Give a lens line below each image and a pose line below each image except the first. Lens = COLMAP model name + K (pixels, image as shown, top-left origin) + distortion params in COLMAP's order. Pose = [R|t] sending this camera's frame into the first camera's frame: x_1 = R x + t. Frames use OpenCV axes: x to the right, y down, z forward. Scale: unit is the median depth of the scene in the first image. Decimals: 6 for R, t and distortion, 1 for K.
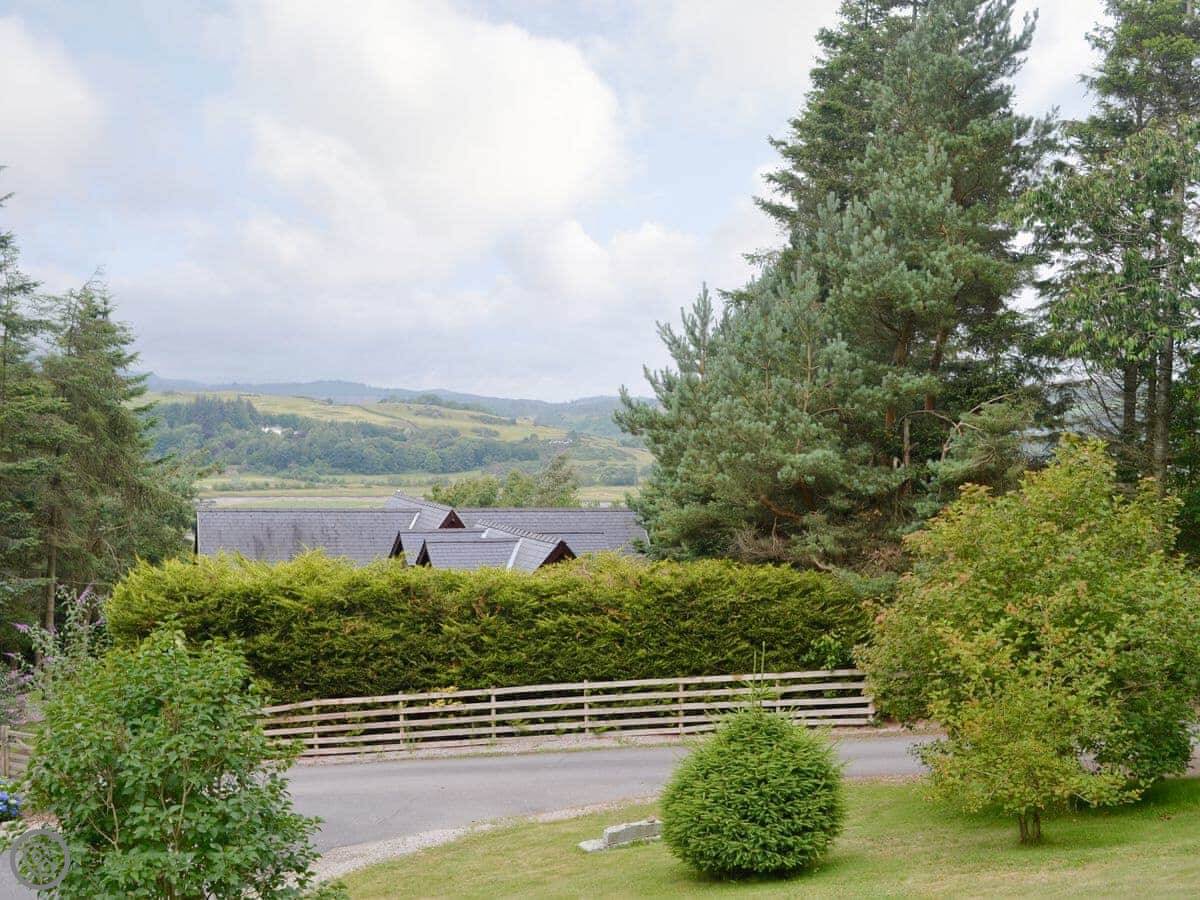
lens RADIAL K [[2453.1, 0, 599.7], [0, 2453.1, 448.0], [0, 0, 1]] dist [-0.114857, 0.000000]
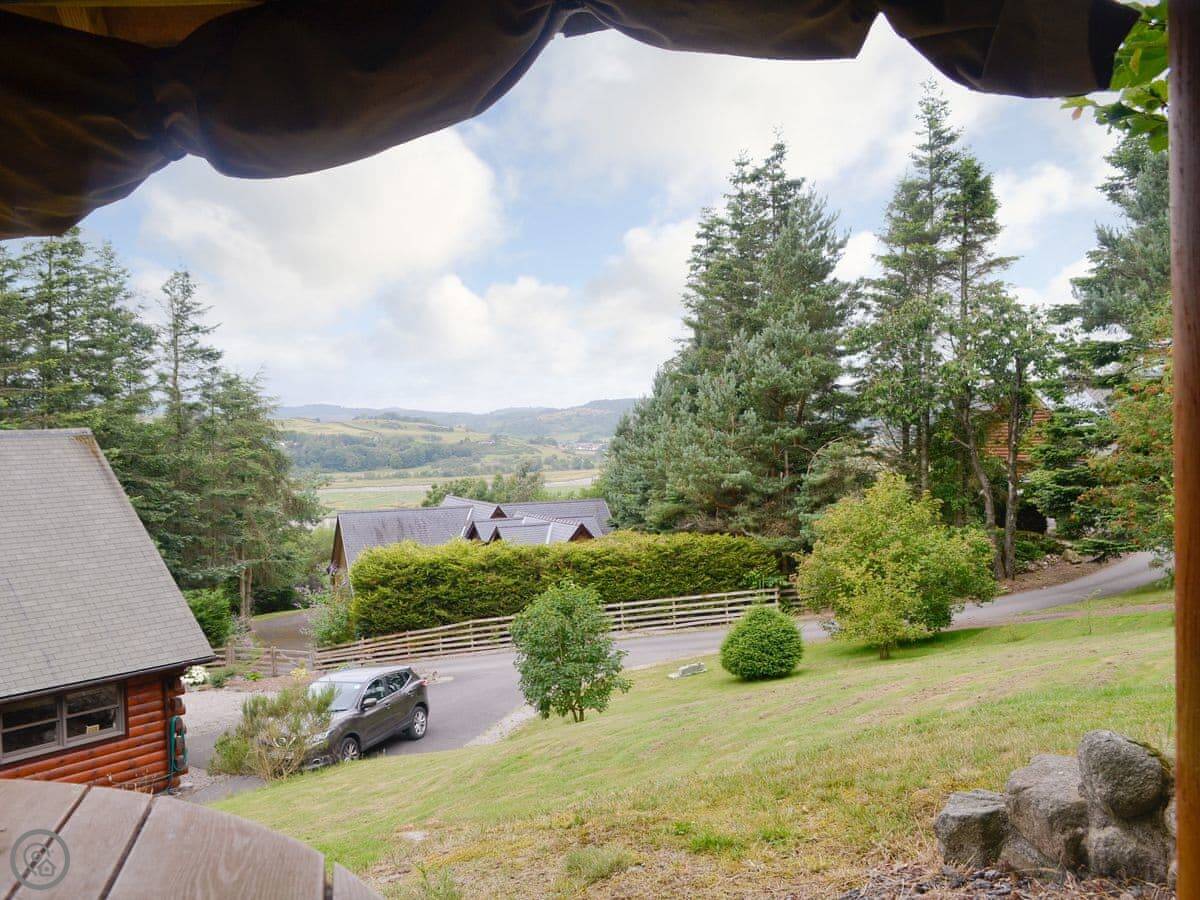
lens RADIAL K [[2453.1, 0, 600.3], [0, 2453.1, 453.2], [0, 0, 1]] dist [-0.114857, 0.000000]
pose [[0.992892, -0.041753, 0.111454, -0.220355], [0.038822, 0.998844, 0.028339, -0.068670], [-0.112508, -0.023811, 0.993365, -0.815512]]
